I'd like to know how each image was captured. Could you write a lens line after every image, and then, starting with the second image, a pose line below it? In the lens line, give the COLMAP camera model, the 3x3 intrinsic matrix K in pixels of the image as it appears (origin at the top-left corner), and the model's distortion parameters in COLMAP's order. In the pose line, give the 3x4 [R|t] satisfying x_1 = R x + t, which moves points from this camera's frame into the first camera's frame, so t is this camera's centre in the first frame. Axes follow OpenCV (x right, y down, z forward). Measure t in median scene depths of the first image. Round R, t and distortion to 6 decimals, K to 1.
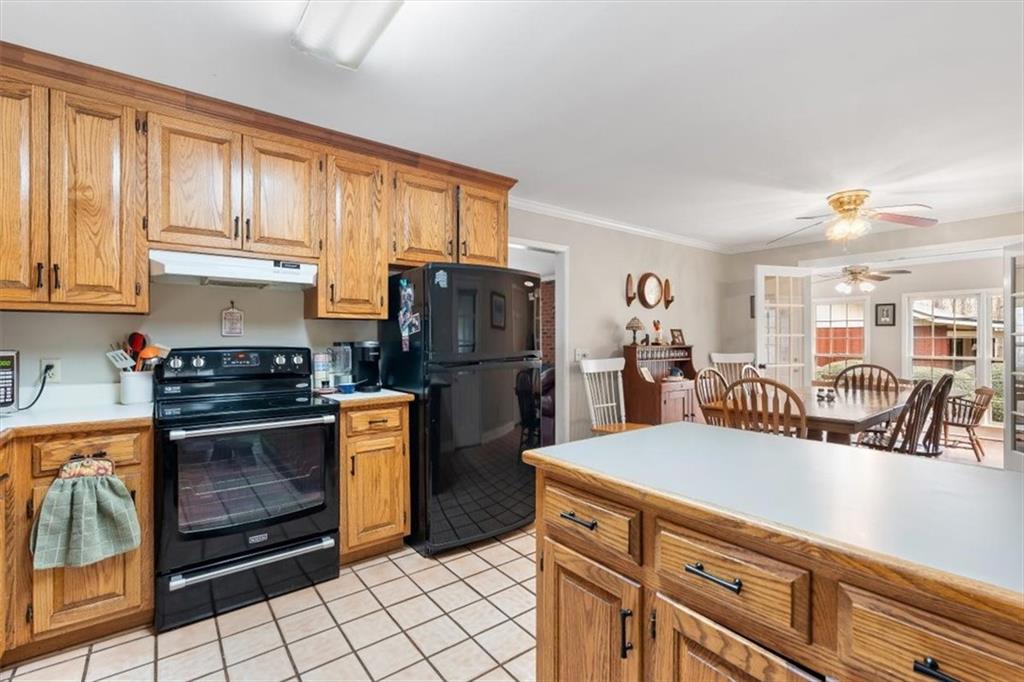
lens RADIAL K [[462.8, 0, 510.9], [0, 462.8, 338.2], [0, 0, 1]] dist [-0.003944, 0.000797]
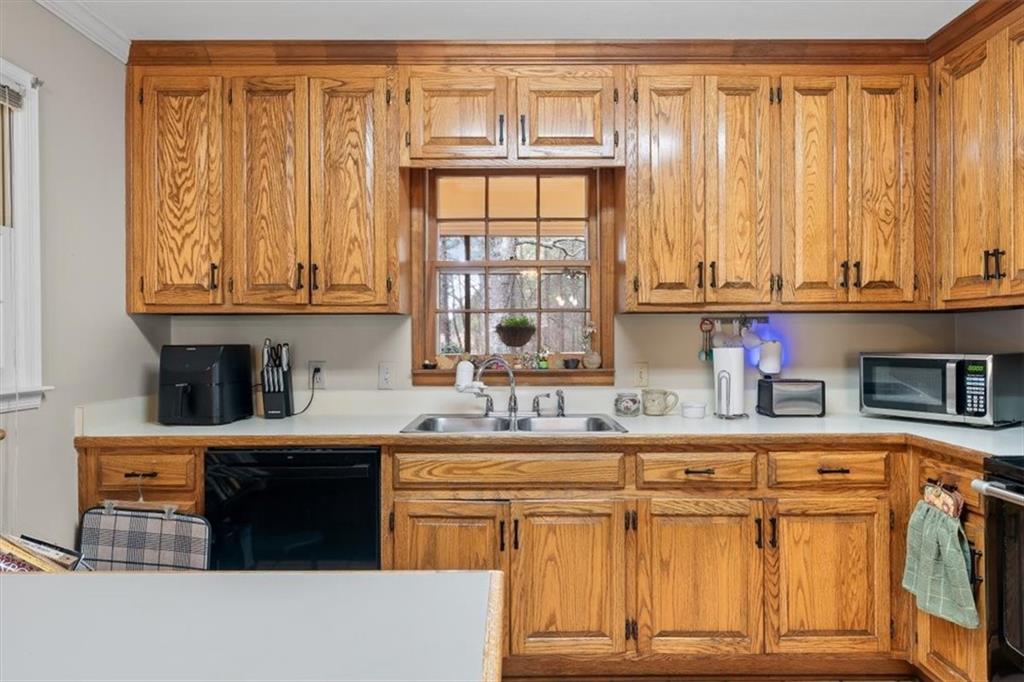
lens RADIAL K [[686.9, 0, 511.9], [0, 686.9, 342.9], [0, 0, 1]] dist [0.005012, 0.000073]
pose [[0.782995, 0.000577, -0.622028, 0.195745], [0.000635, 0.999998, 0.001727, -0.001027], [0.622028, -0.001748, 0.782993, 0.155221]]
